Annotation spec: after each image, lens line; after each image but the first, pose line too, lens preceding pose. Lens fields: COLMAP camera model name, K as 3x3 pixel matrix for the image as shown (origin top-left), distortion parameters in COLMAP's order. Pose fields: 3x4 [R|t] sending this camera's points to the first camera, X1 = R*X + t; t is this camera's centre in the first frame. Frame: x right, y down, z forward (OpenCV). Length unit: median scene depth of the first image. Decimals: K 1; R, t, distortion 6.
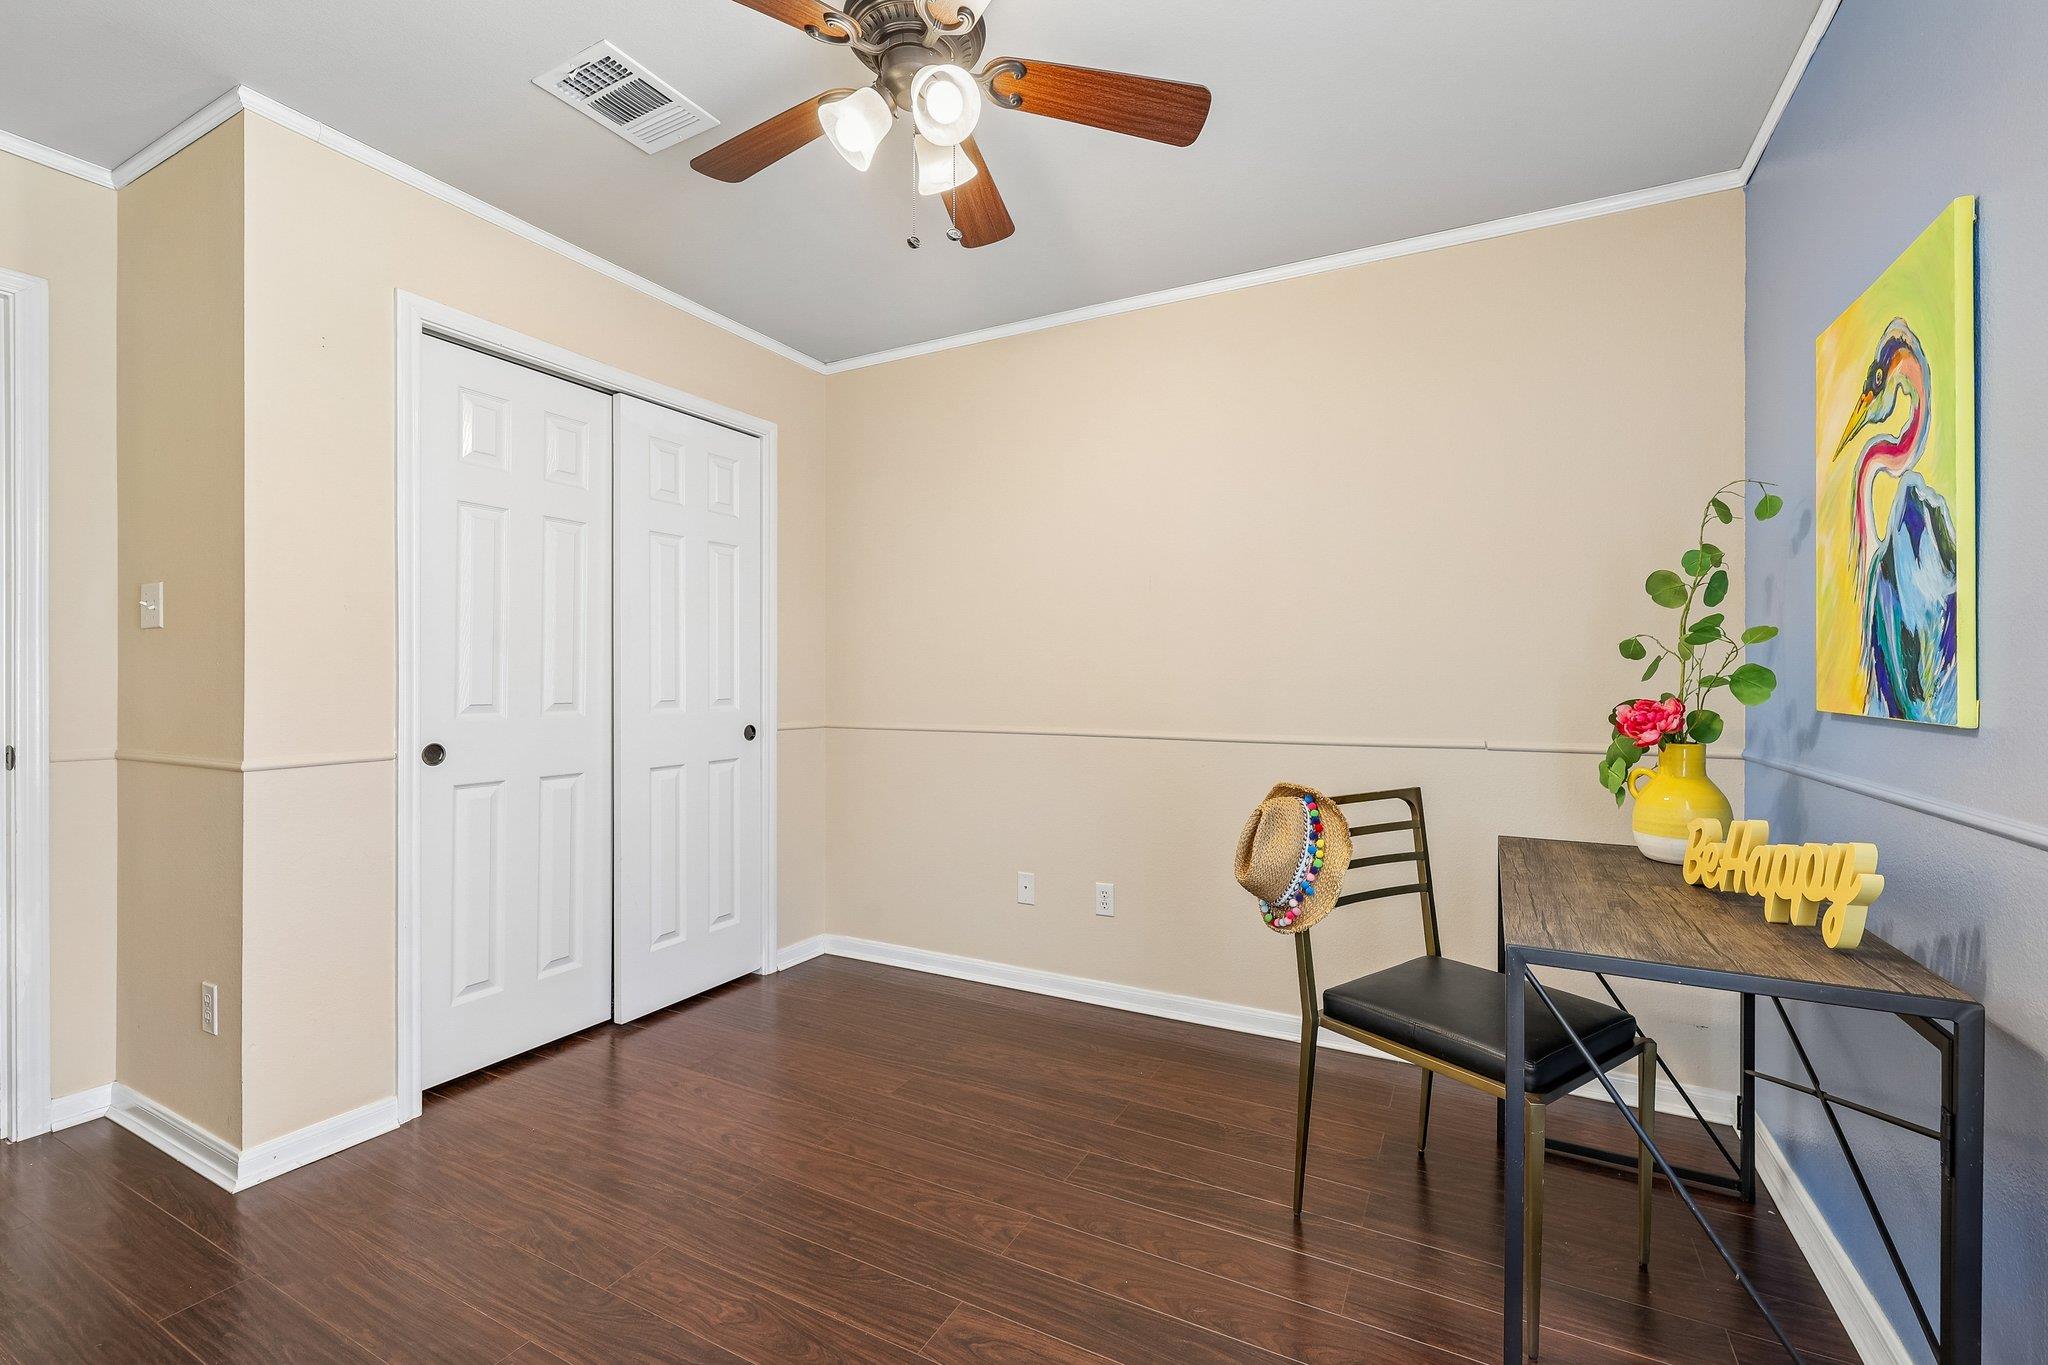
lens RADIAL K [[872.1, 0, 1029.8], [0, 872.1, 678.5], [0, 0, 1]] dist [-0.001673, 0.000353]
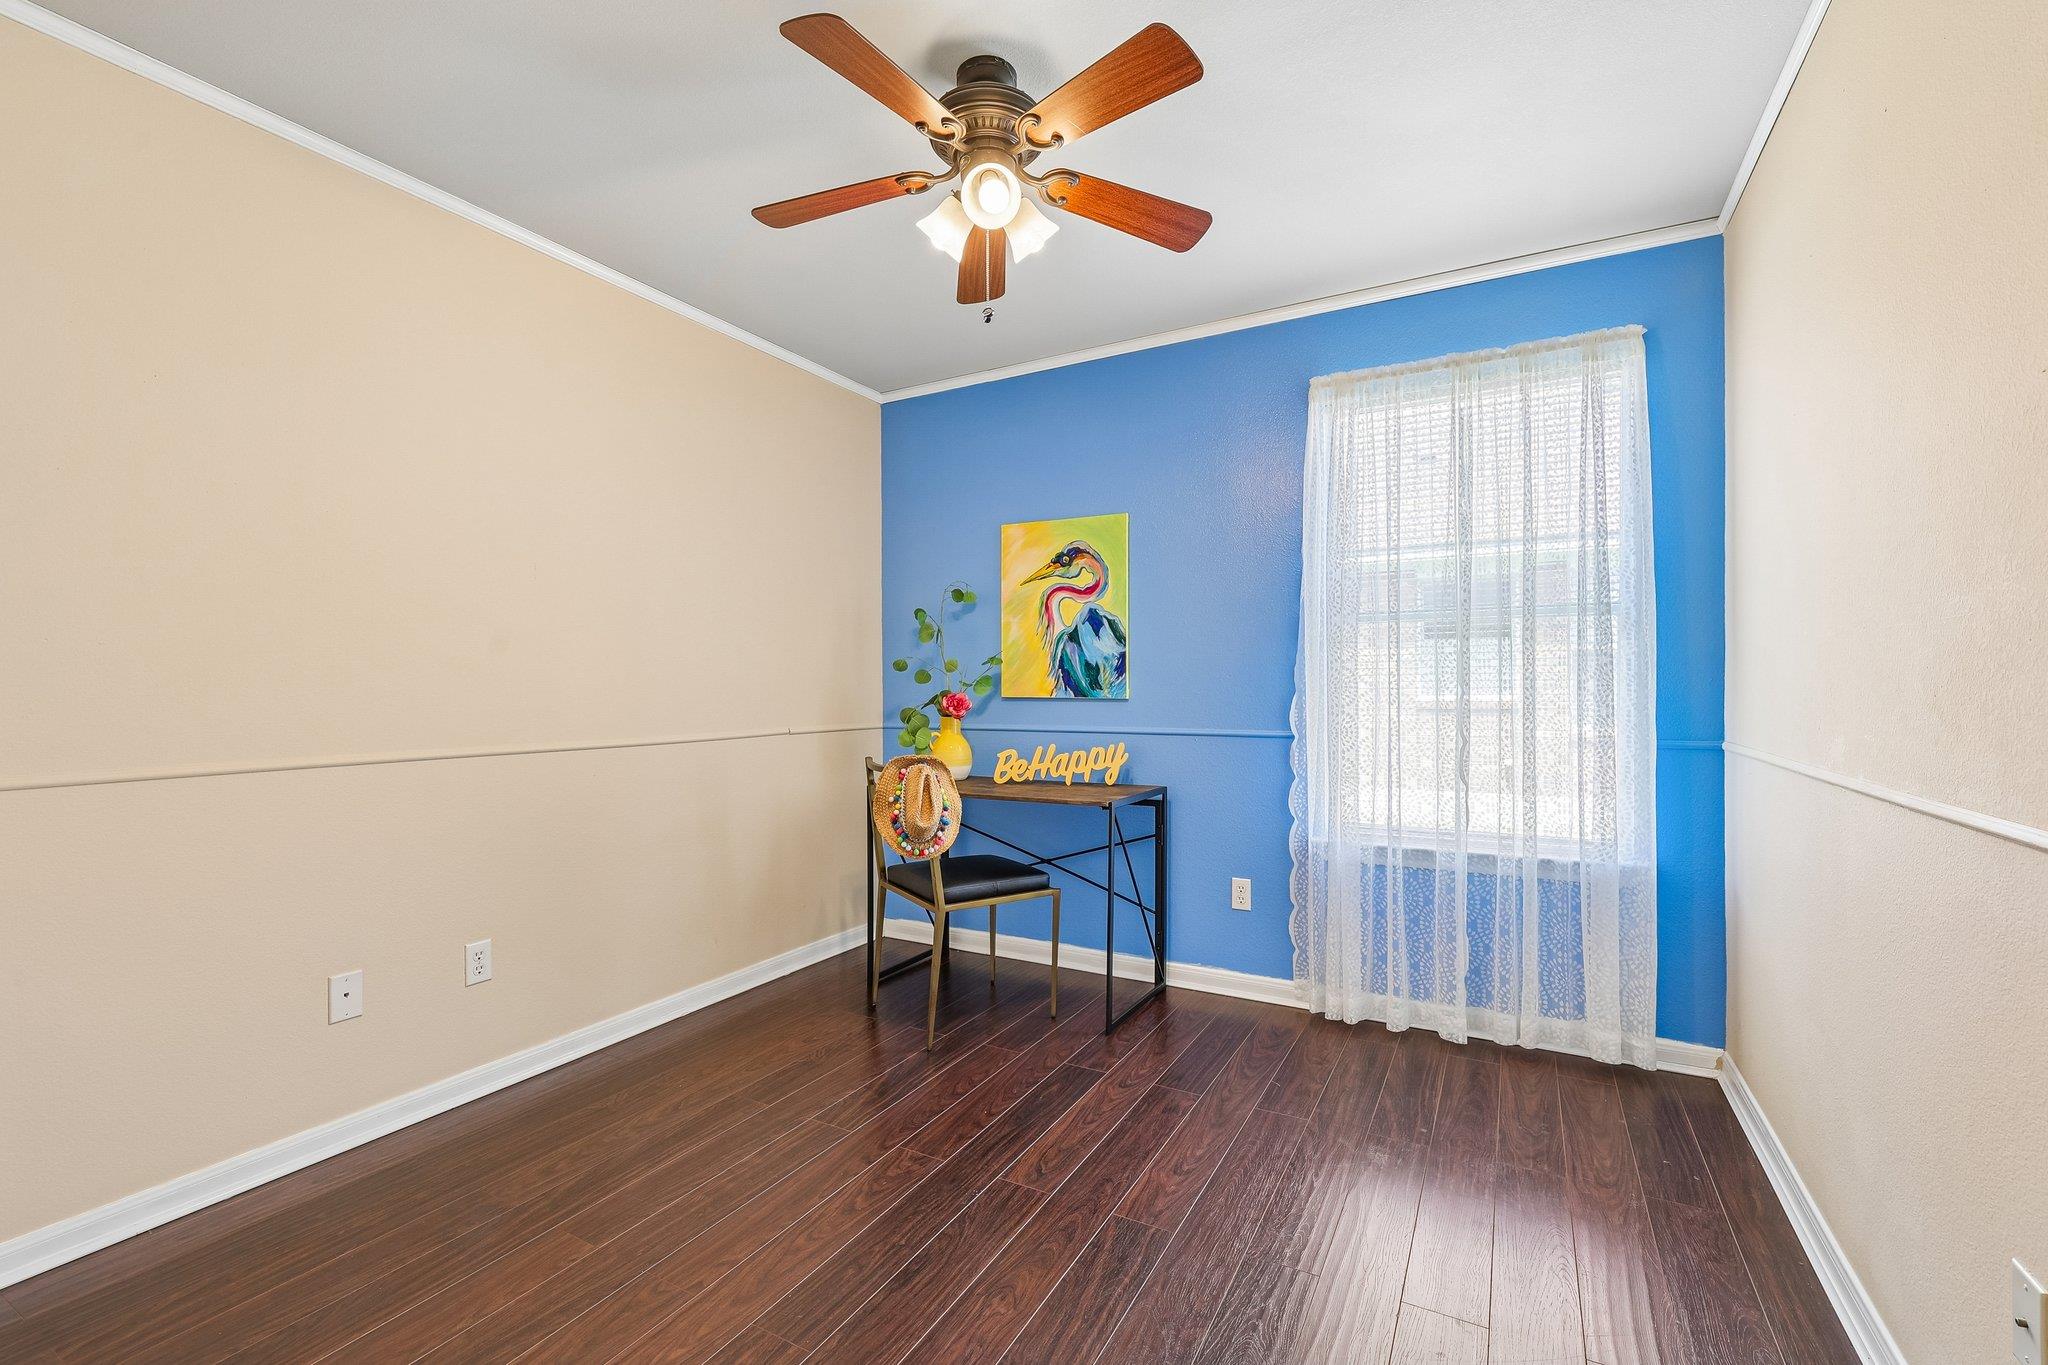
lens RADIAL K [[893.6, 0, 1024.0], [0, 893.6, 682.5], [0, 0, 1]] dist [0.000711, 0.000300]
pose [[0.022623, 0.000679, 0.999744, -1.517651], [0.002685, 0.999996, -0.000740, 0.003422], [-0.999740, 0.002701, 0.022621, 1.035786]]
